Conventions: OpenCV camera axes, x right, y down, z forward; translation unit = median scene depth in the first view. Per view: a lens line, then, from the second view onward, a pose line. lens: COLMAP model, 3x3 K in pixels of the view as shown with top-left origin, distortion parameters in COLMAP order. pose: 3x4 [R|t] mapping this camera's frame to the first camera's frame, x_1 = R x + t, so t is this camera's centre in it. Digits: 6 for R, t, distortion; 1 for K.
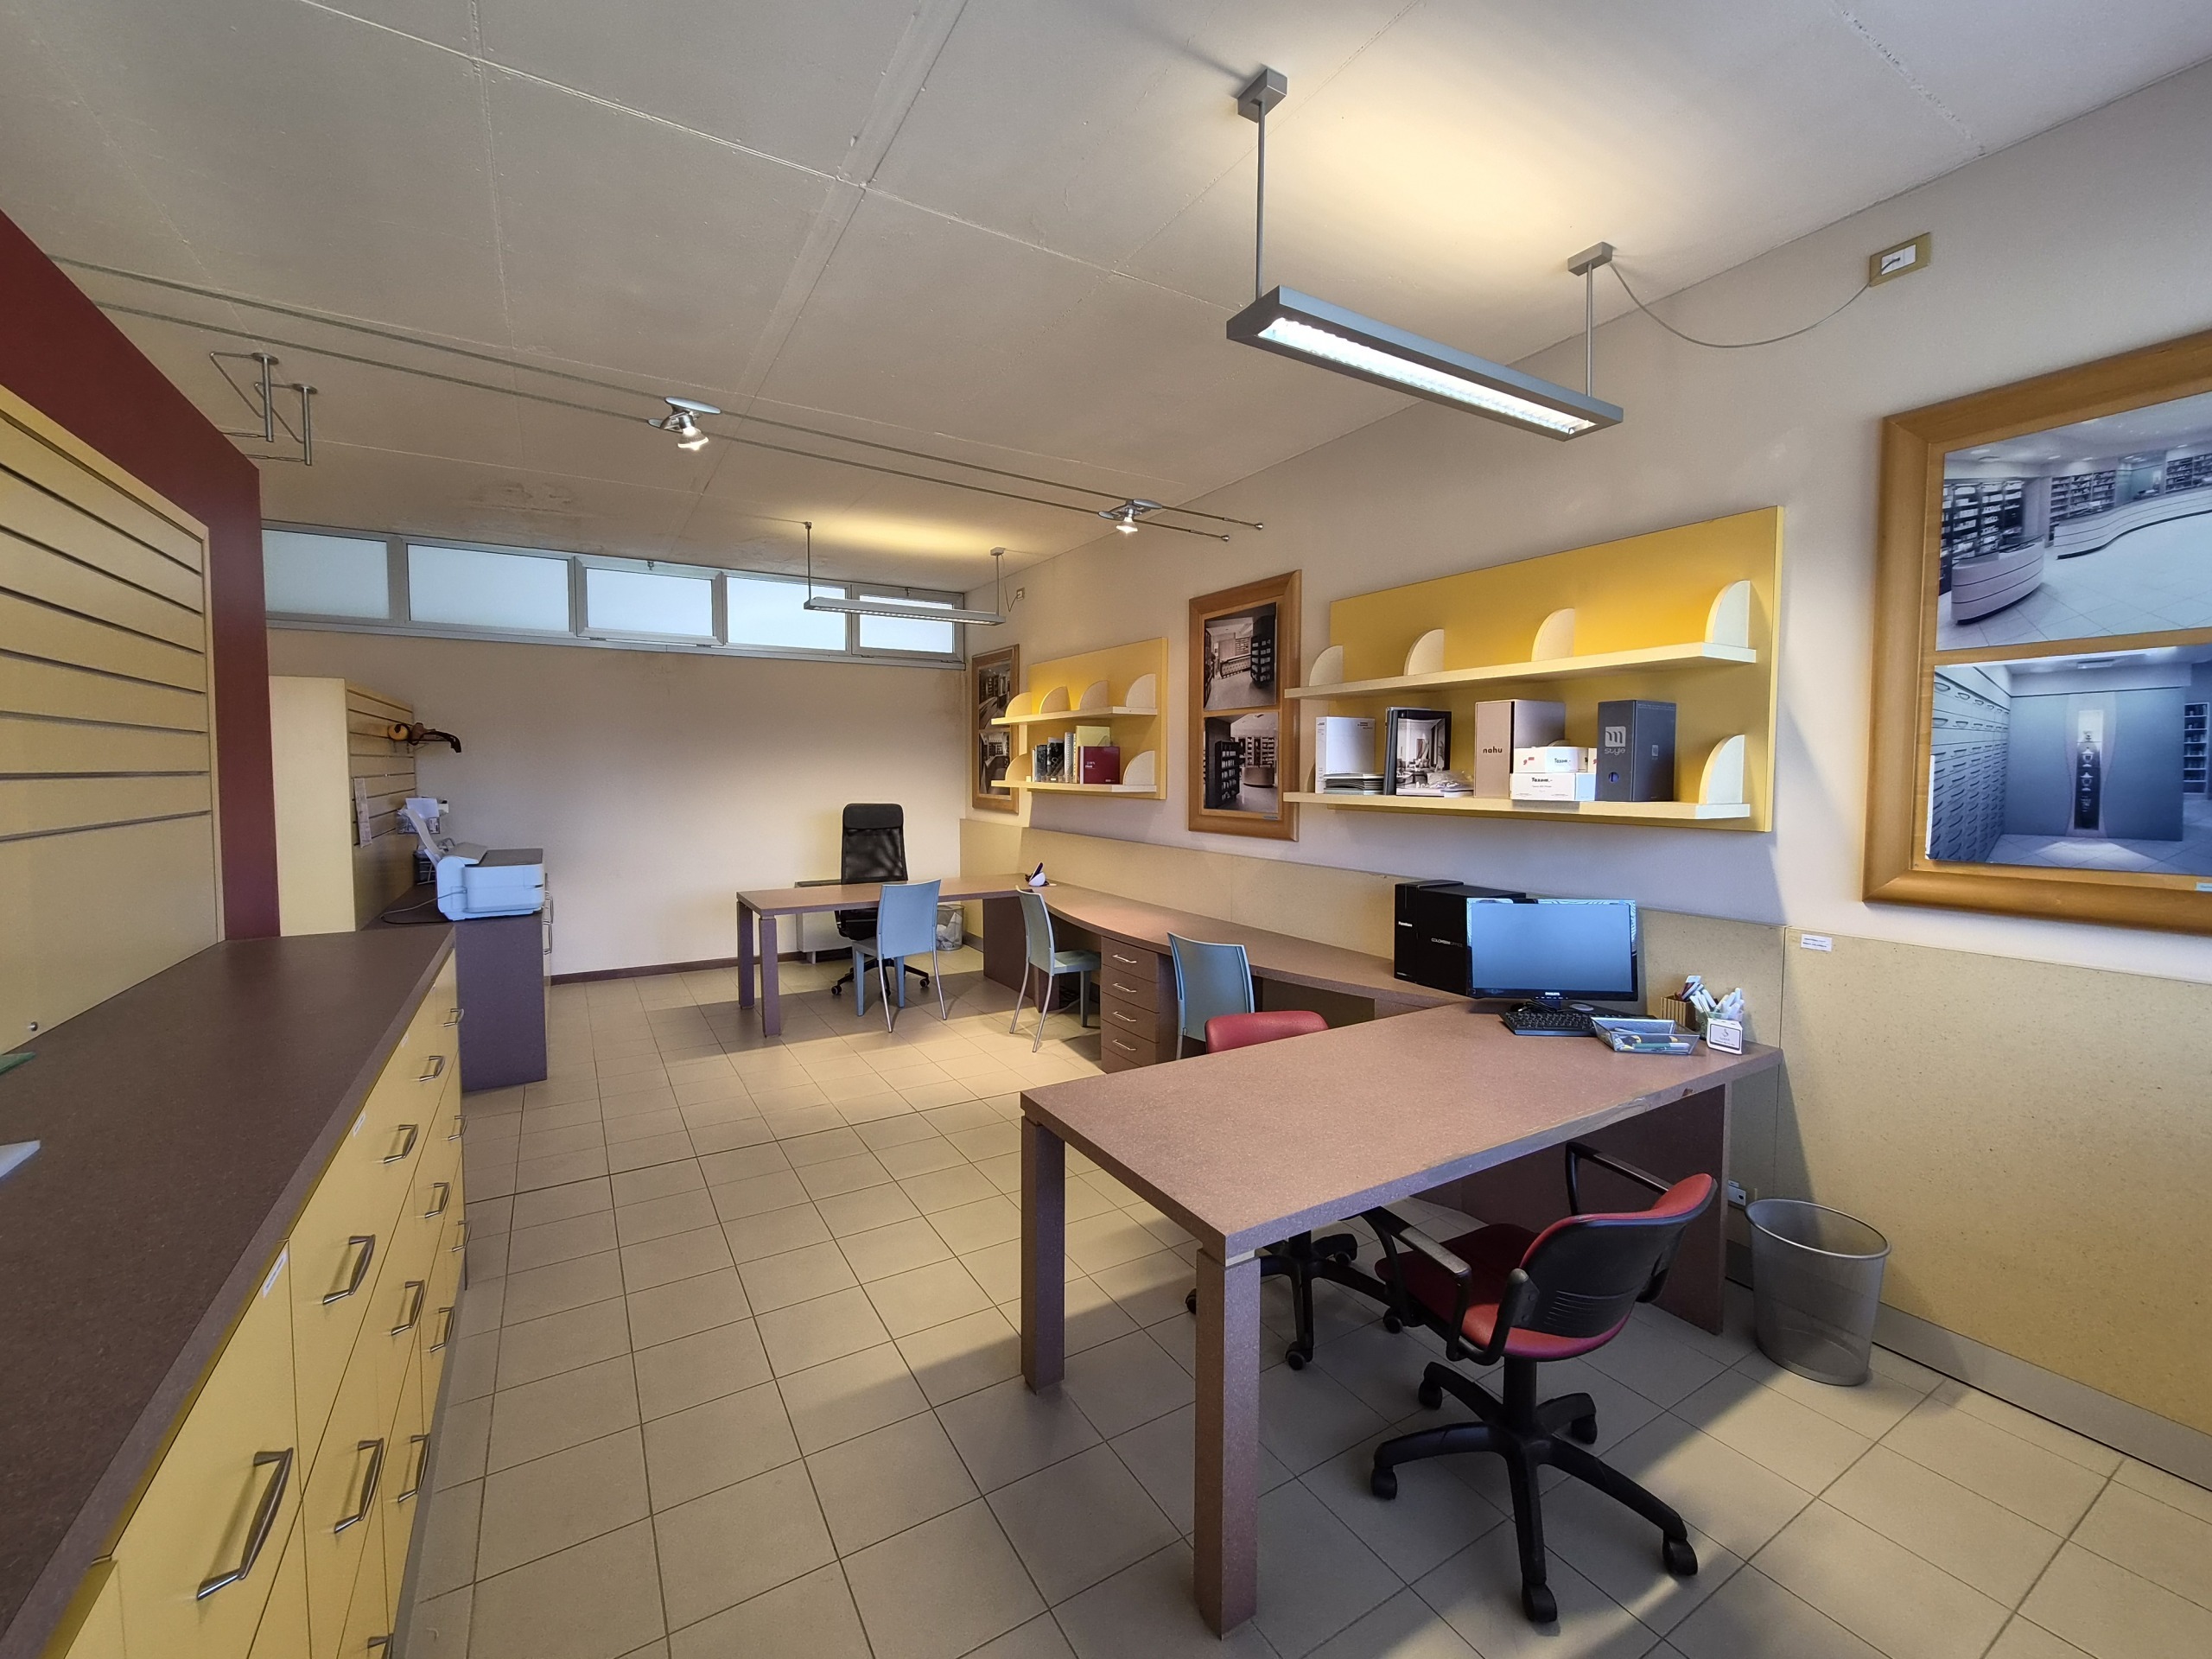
lens RADIAL K [[903.3, 0, 1099.9], [0, 903.3, 811.8], [0, 0, 1]] dist [-0.001348, 0.001730]
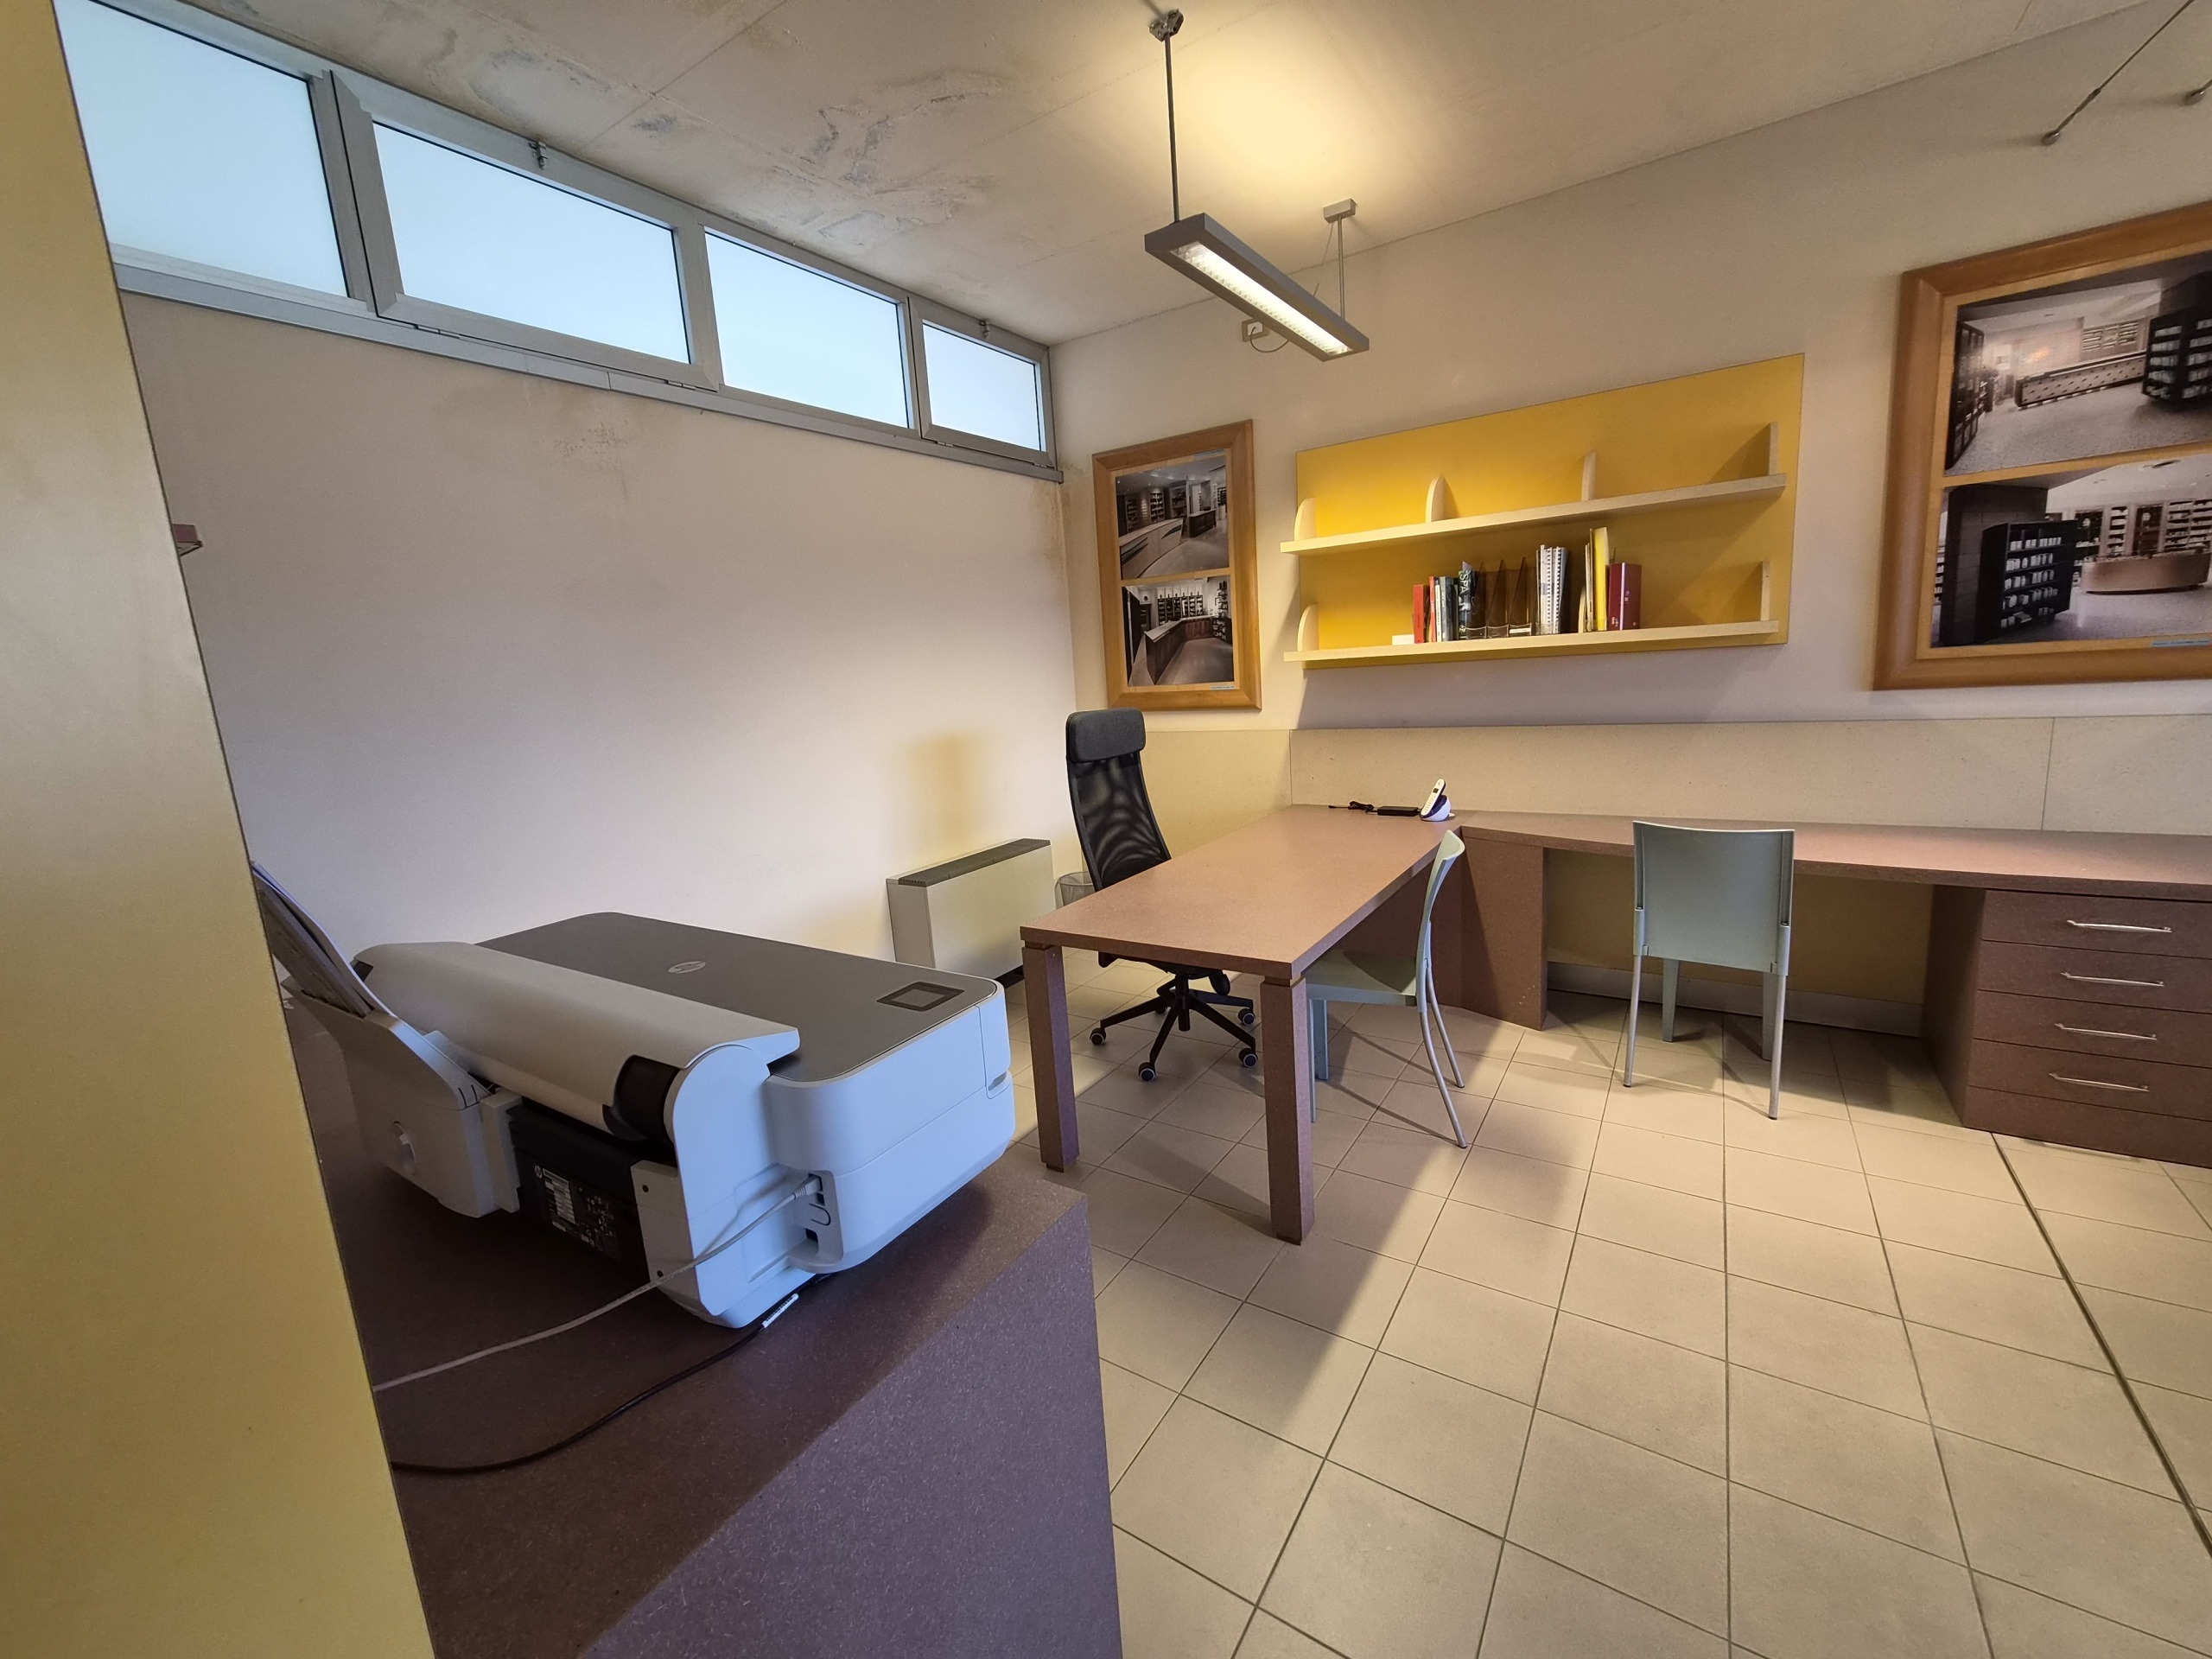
lens RADIAL K [[903.3, 0, 1097.3], [0, 903.3, 812.9], [0, 0, 1]] dist [-0.001348, 0.001730]
pose [[0.902623, -0.134533, 0.408869, -0.656428], [0.092159, 0.988276, 0.121728, -0.019773], [-0.420451, -0.072194, 0.904438, 0.713772]]
